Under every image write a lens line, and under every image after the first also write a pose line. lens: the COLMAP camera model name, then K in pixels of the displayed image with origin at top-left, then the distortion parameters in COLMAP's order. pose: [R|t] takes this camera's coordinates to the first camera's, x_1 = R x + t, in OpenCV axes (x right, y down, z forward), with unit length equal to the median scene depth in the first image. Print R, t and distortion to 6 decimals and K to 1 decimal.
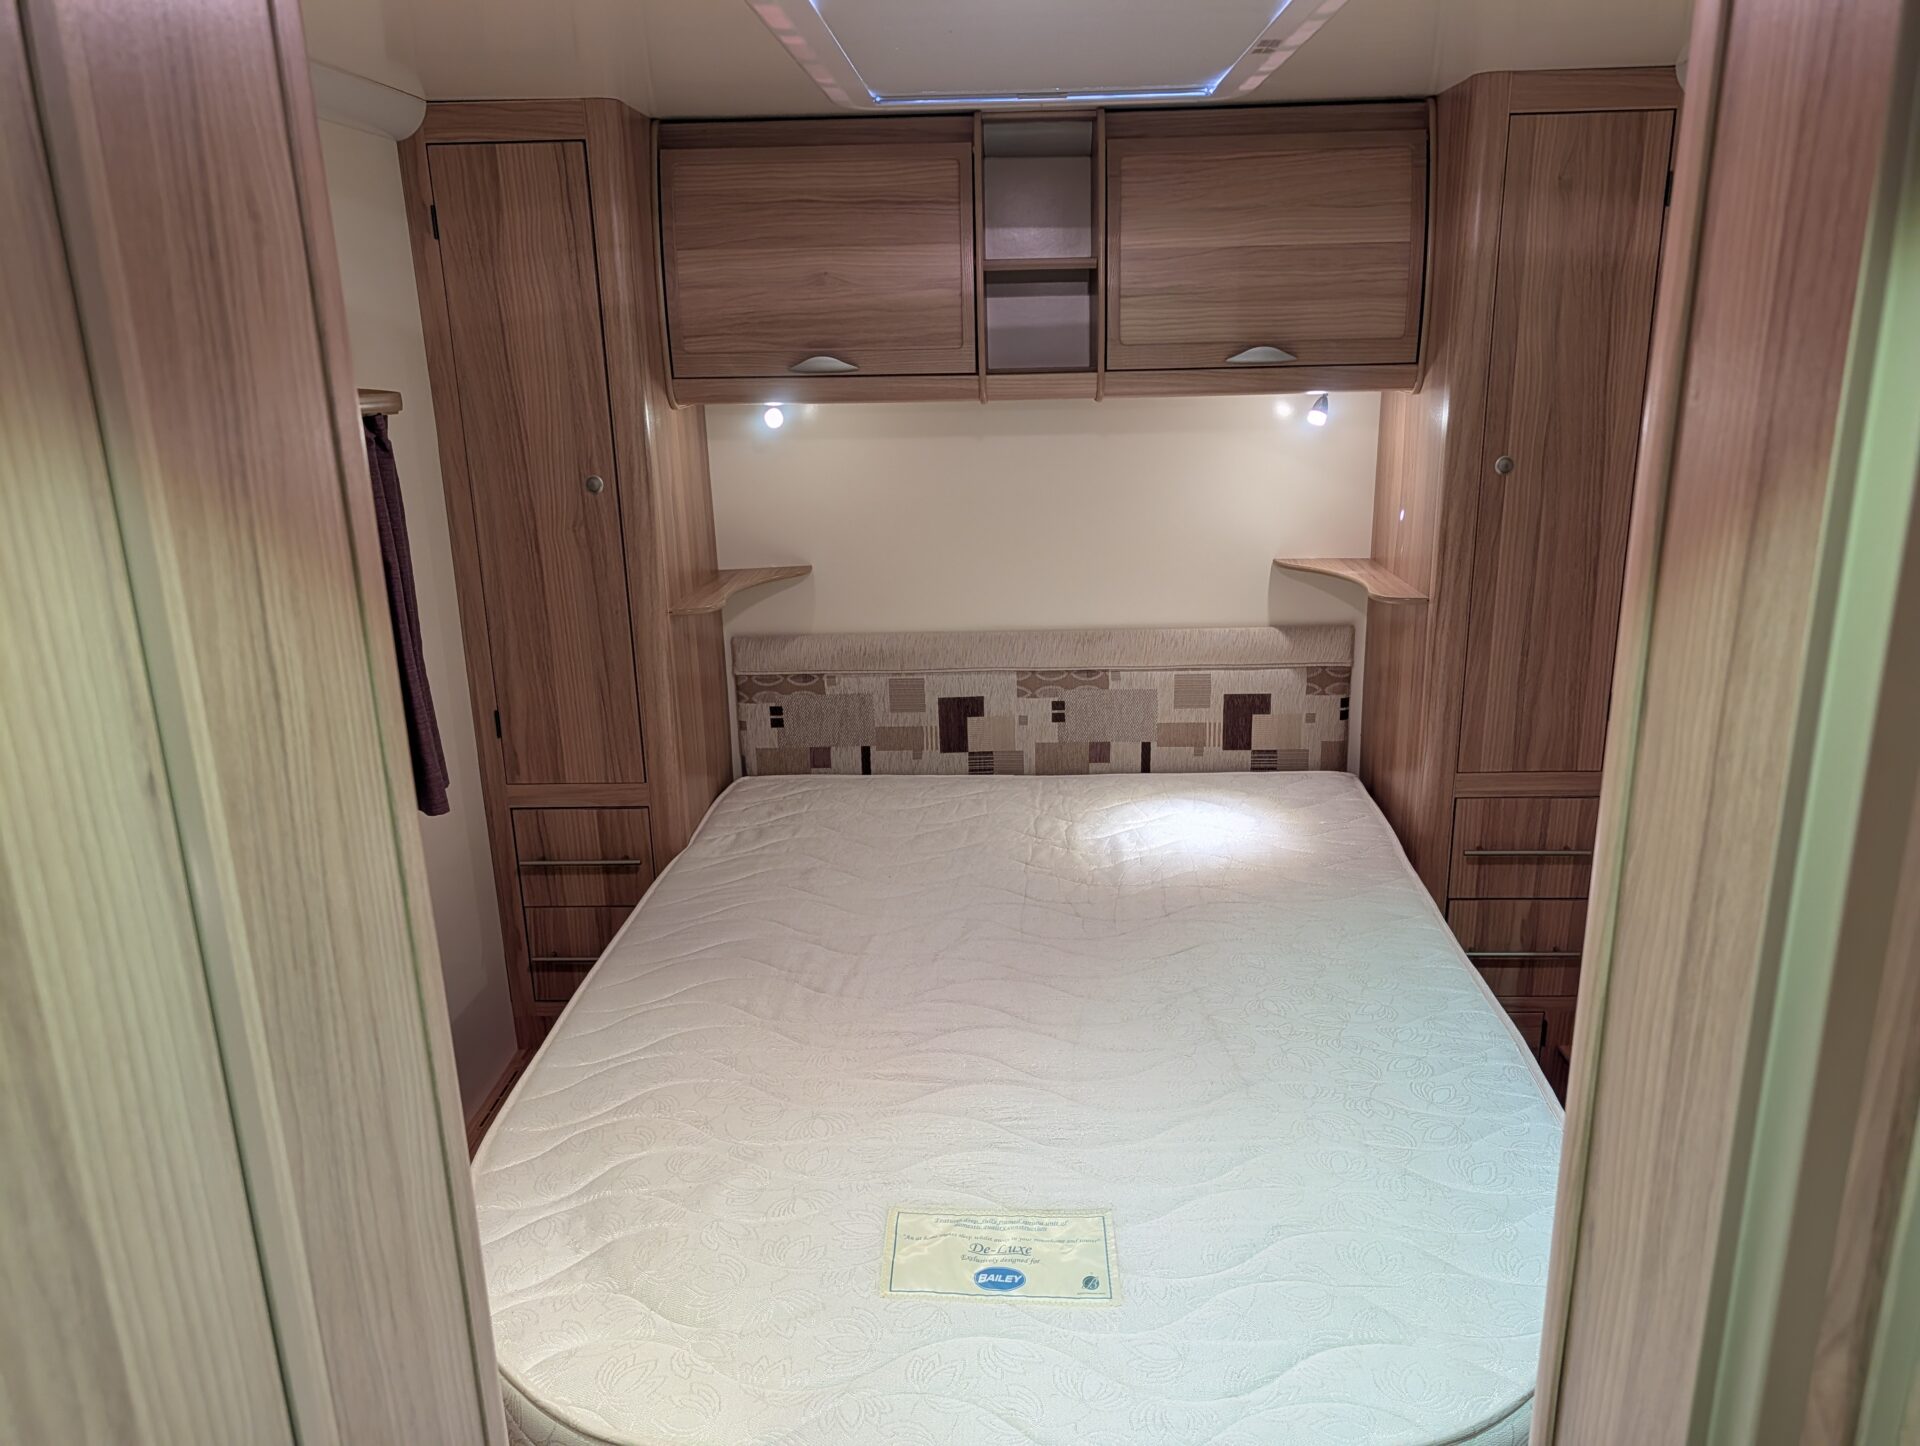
lens RADIAL K [[1366.6, 0, 965.7], [0, 1366.6, 729.2], [0, 0, 1]] dist [0.010587, -0.001535]
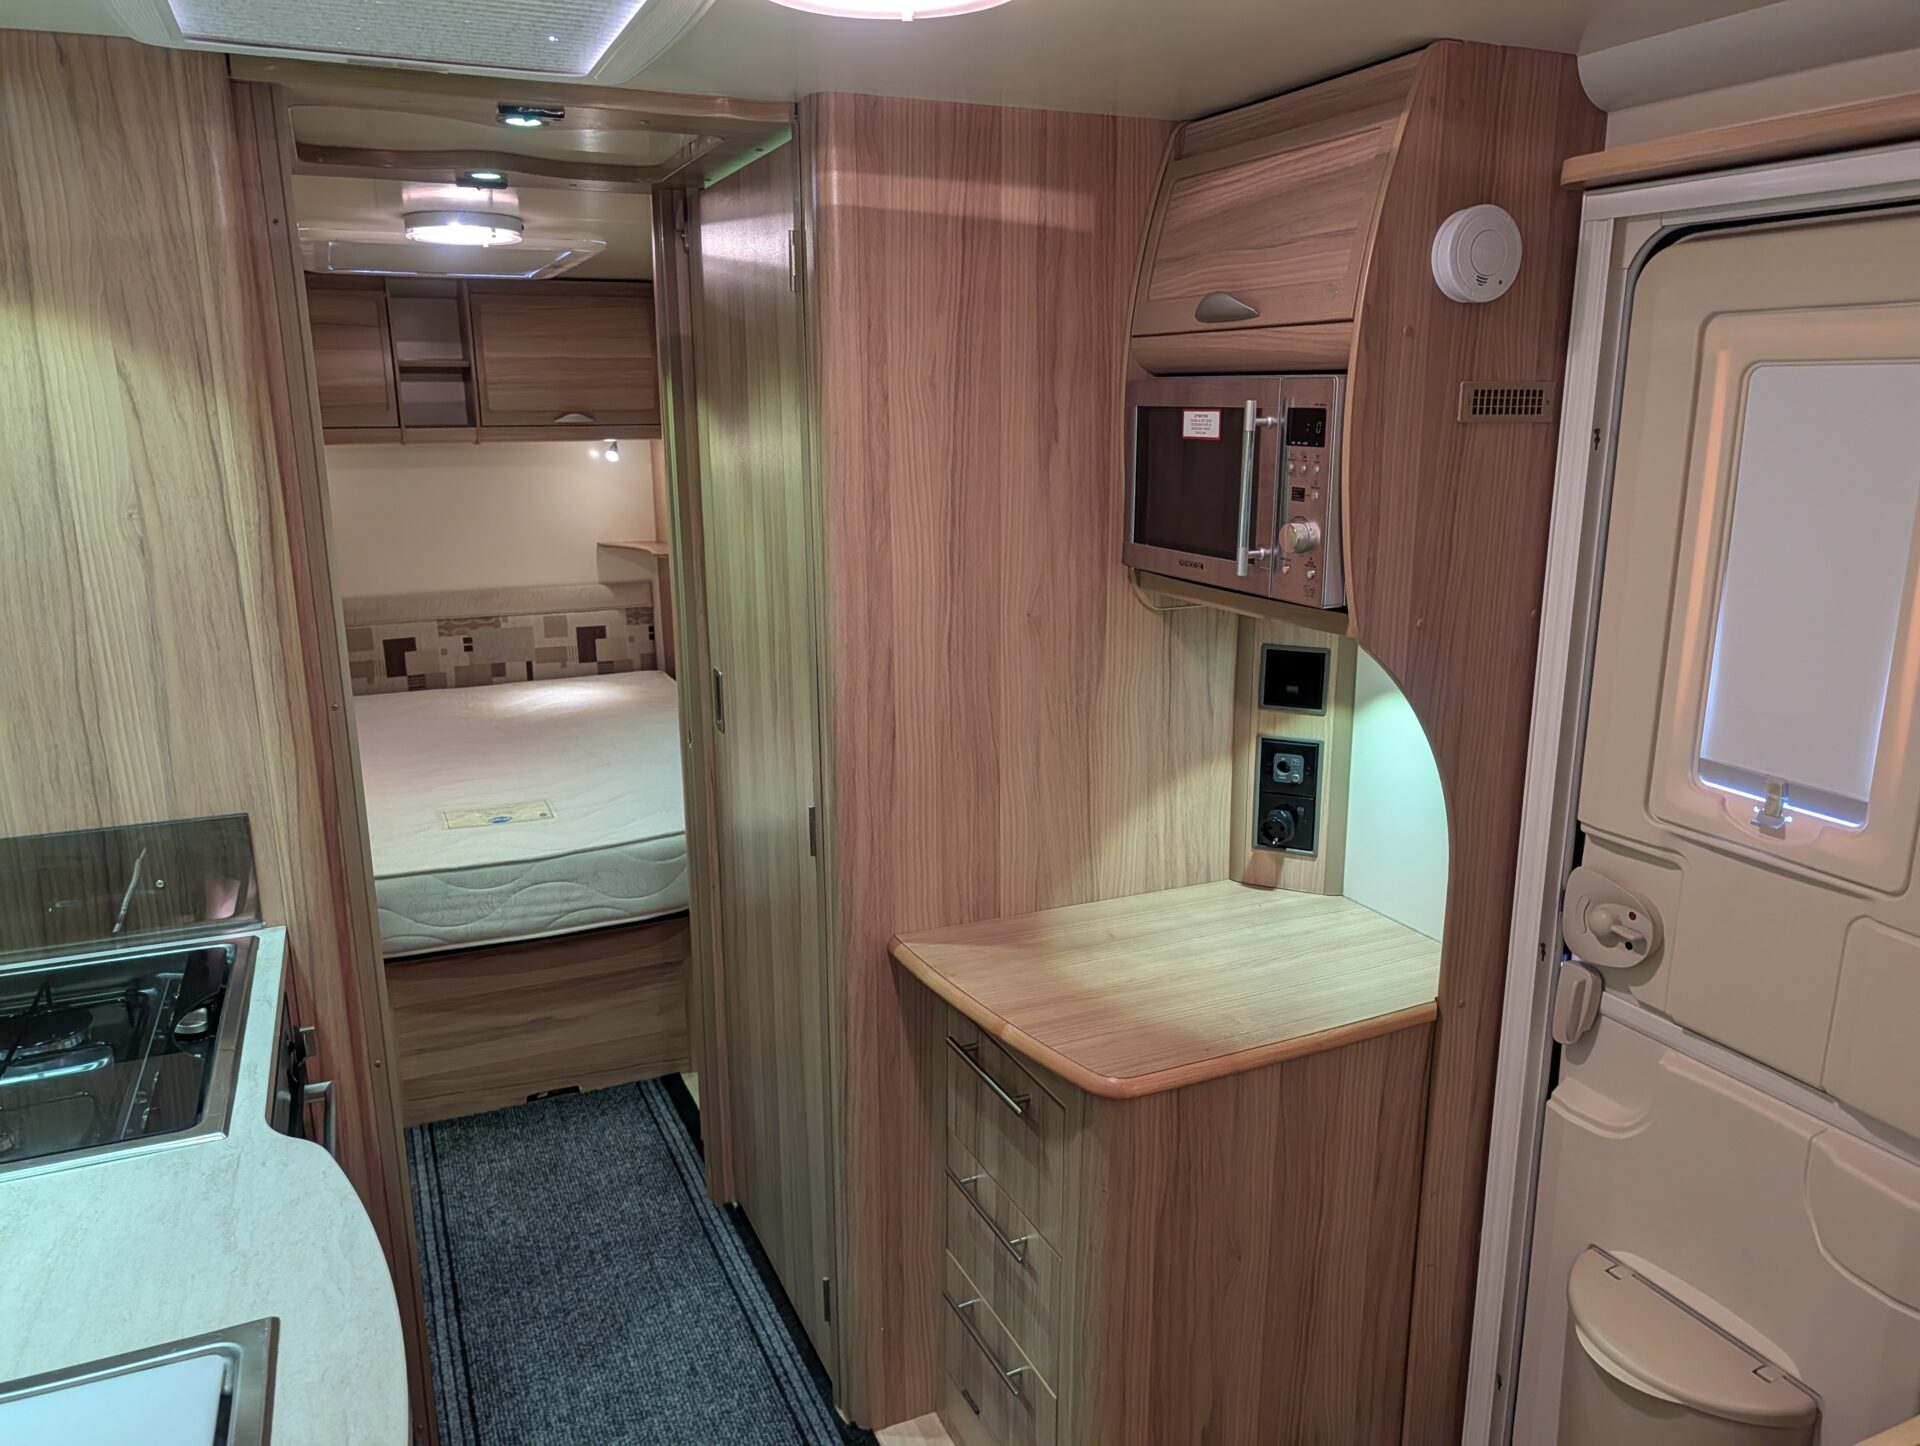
lens RADIAL K [[1366.6, 0, 971.8], [0, 1366.6, 718.7], [0, 0, 1]] dist [0.010587, -0.001535]
pose [[0.904937, -0.075868, 0.418728, -0.072389], [0.105805, 0.993193, -0.048708, 0.209151], [-0.412182, 0.088381, 0.906805, -0.646213]]
